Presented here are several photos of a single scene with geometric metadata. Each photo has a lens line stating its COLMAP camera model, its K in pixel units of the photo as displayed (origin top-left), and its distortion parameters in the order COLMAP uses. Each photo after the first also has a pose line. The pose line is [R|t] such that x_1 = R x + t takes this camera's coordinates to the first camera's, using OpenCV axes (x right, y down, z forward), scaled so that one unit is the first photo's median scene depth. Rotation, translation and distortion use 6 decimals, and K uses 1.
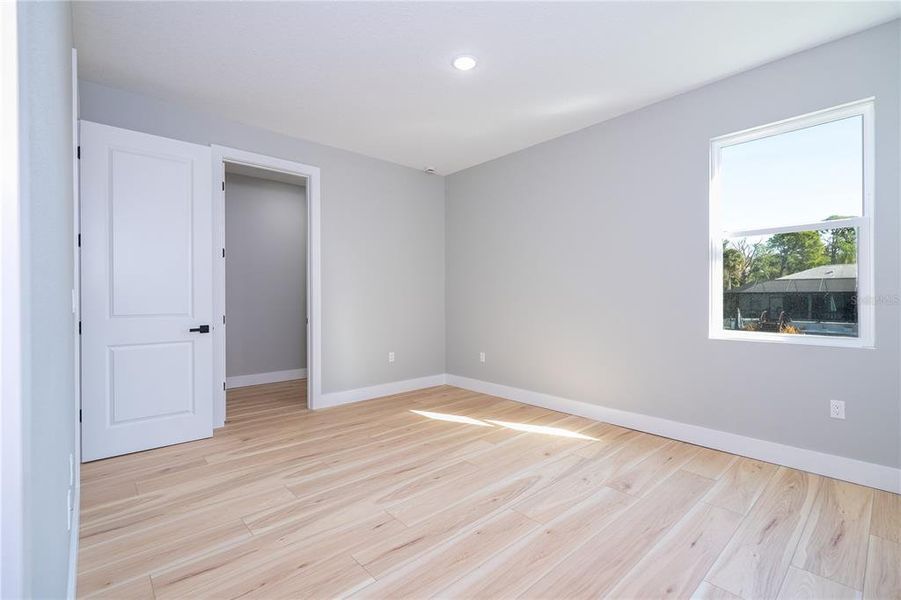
lens RADIAL K [[404.1, 0, 468.0], [0, 404.1, 300.3], [0, 0, 1]] dist [0.005156, 0.000426]
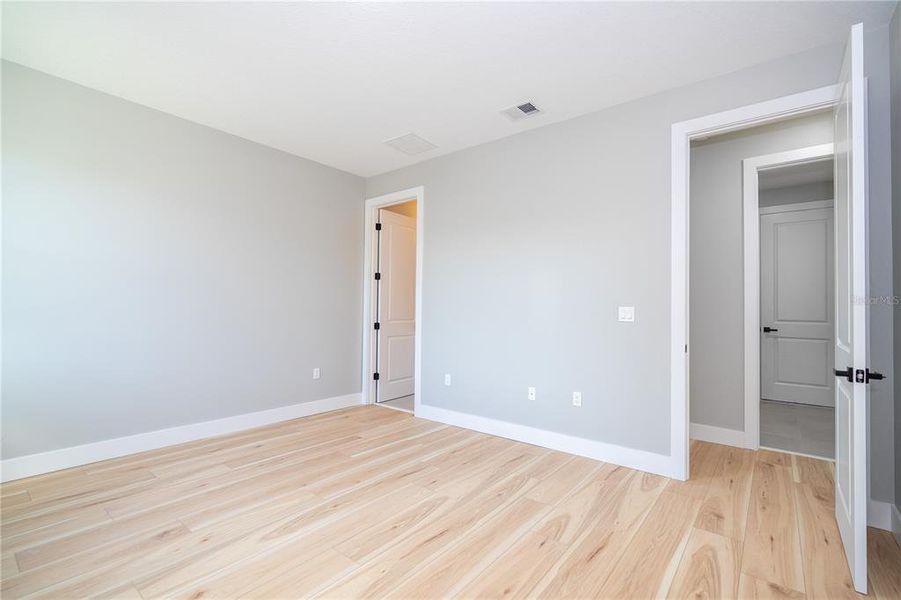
lens RADIAL K [[404.1, 0, 463.5], [0, 404.1, 298.6], [0, 0, 1]] dist [0.005156, 0.000426]
pose [[-0.988226, -0.011480, -0.152573, -0.066741], [-0.008239, 0.999727, -0.021861, -0.013260], [0.152782, -0.020346, -0.988050, 1.482071]]
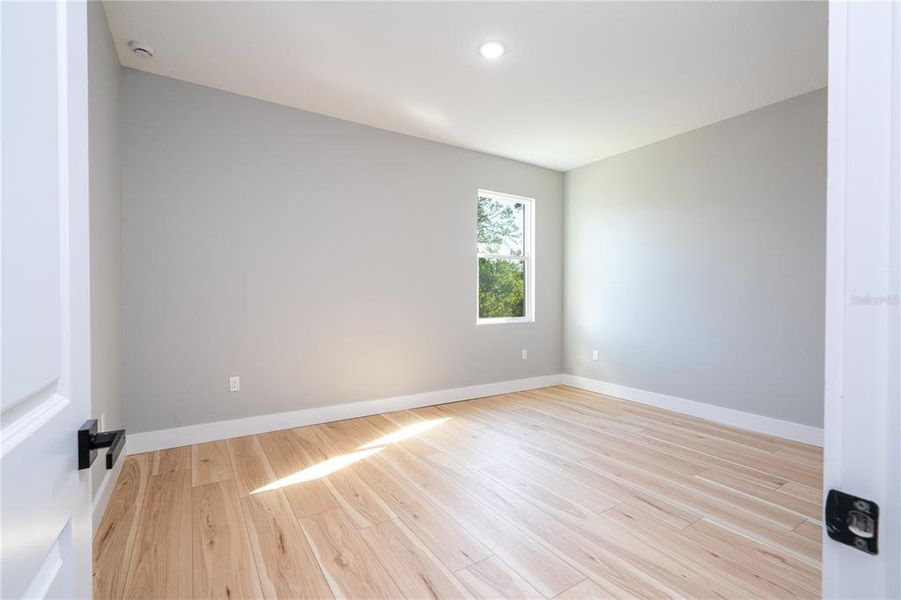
lens RADIAL K [[404.1, 0, 450.7], [0, 404.1, 300.0], [0, 0, 1]] dist [0.005156, 0.000426]
pose [[0.179970, -0.005196, 0.983658, -0.836101], [-0.003040, 0.999978, 0.005839, -0.003161], [-0.983667, -0.004041, 0.179950, 0.797417]]
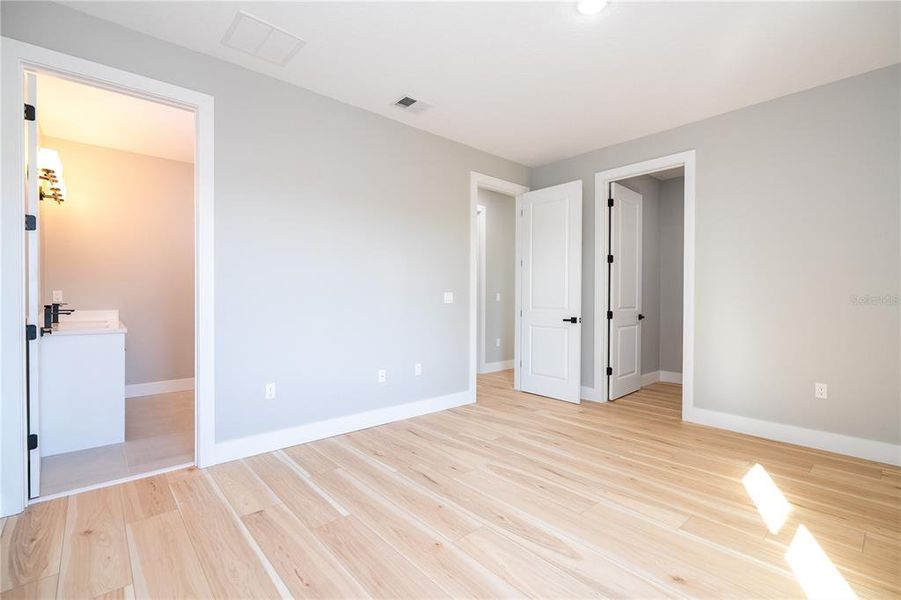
lens RADIAL K [[404.1, 0, 446.5], [0, 404.1, 297.0], [0, 0, 1]] dist [0.005156, 0.000426]
pose [[-0.036202, 0.002099, -0.999342, 0.701569], [-0.006068, 0.999979, 0.002320, -0.006407], [0.999326, 0.006148, -0.036188, 0.643708]]
